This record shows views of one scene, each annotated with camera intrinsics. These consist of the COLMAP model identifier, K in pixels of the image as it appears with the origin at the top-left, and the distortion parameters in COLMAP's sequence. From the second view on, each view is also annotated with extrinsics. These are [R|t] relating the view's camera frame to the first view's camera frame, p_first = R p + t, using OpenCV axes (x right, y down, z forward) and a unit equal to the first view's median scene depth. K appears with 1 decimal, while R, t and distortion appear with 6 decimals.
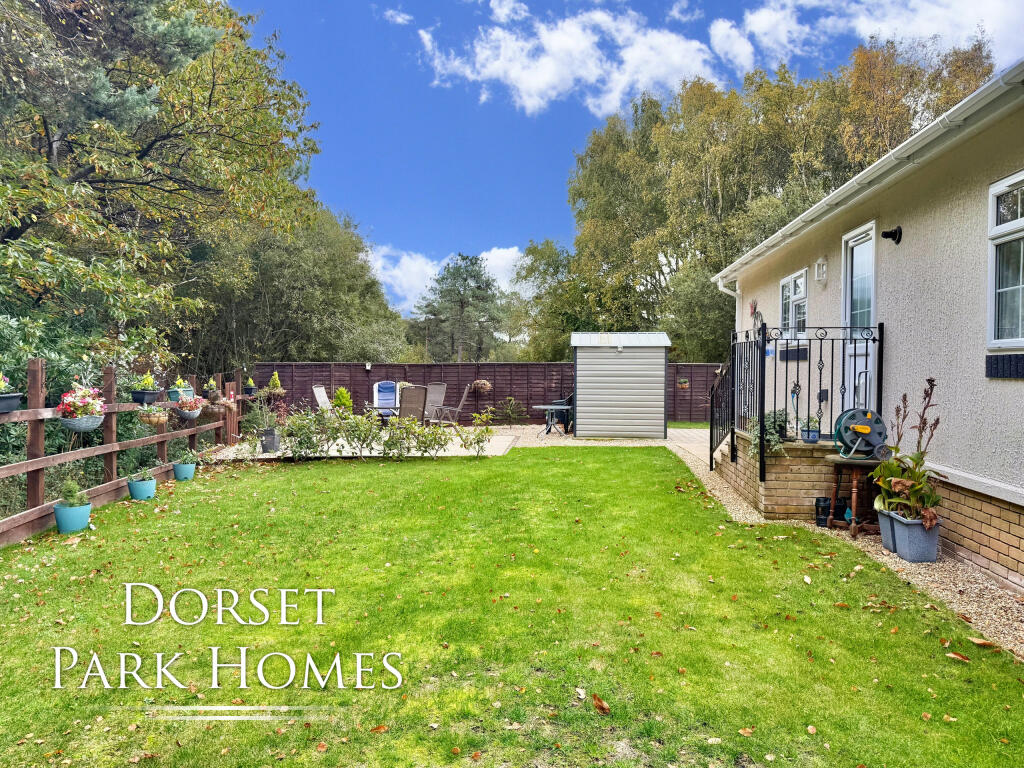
lens RADIAL K [[716.1, 0, 516.9], [0, 716.1, 383.6], [0, 0, 1]] dist [0.050009, -0.025672]
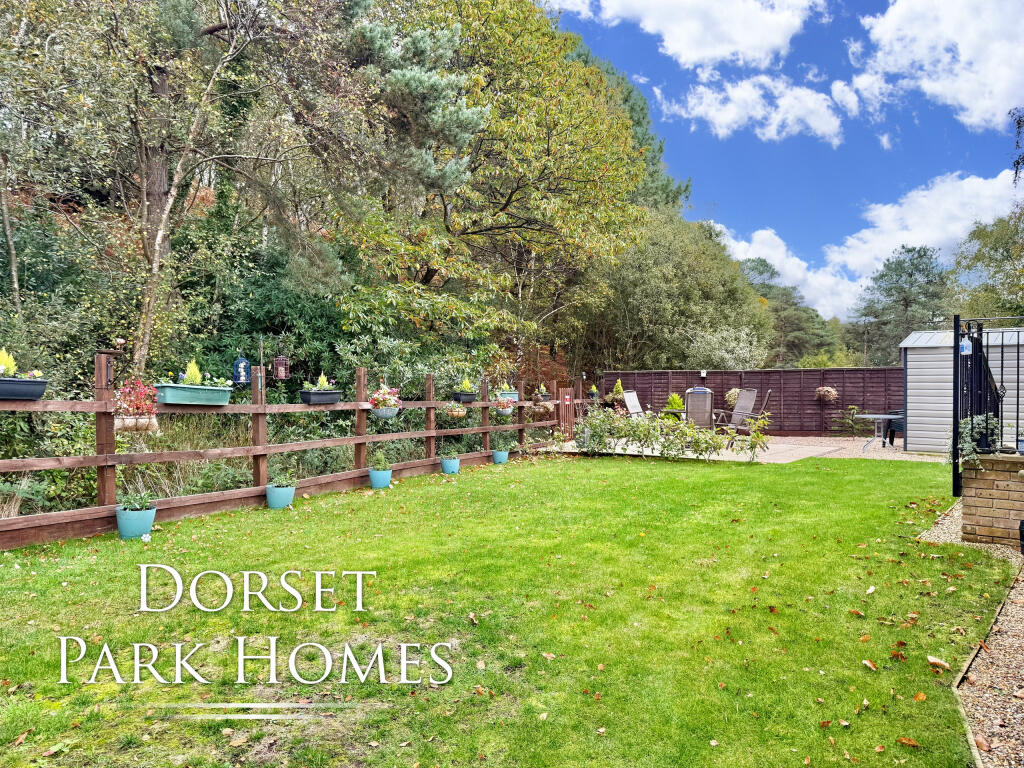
lens RADIAL K [[716.1, 0, 508.4], [0, 716.1, 382.3], [0, 0, 1]] dist [0.050009, -0.025672]
pose [[0.823735, -0.004942, -0.566953, 0.234963], [-0.004565, 0.999872, -0.015349, 0.008709], [0.566956, 0.015232, 0.823607, -0.014324]]
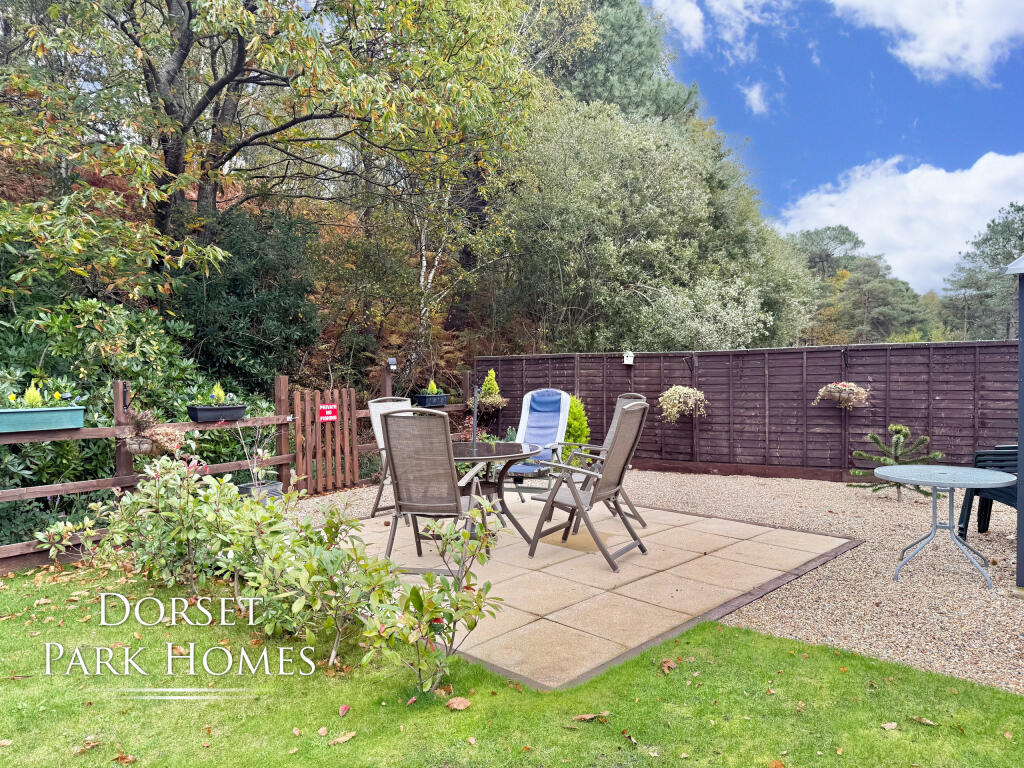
lens RADIAL K [[716.1, 0, 518.6], [0, 716.1, 381.9], [0, 0, 1]] dist [0.050009, -0.025672]
pose [[0.765839, 0.000528, -0.643033, 0.146728], [0.003785, 0.999979, 0.005328, -0.014088], [0.643022, -0.006514, 0.765820, 0.811922]]
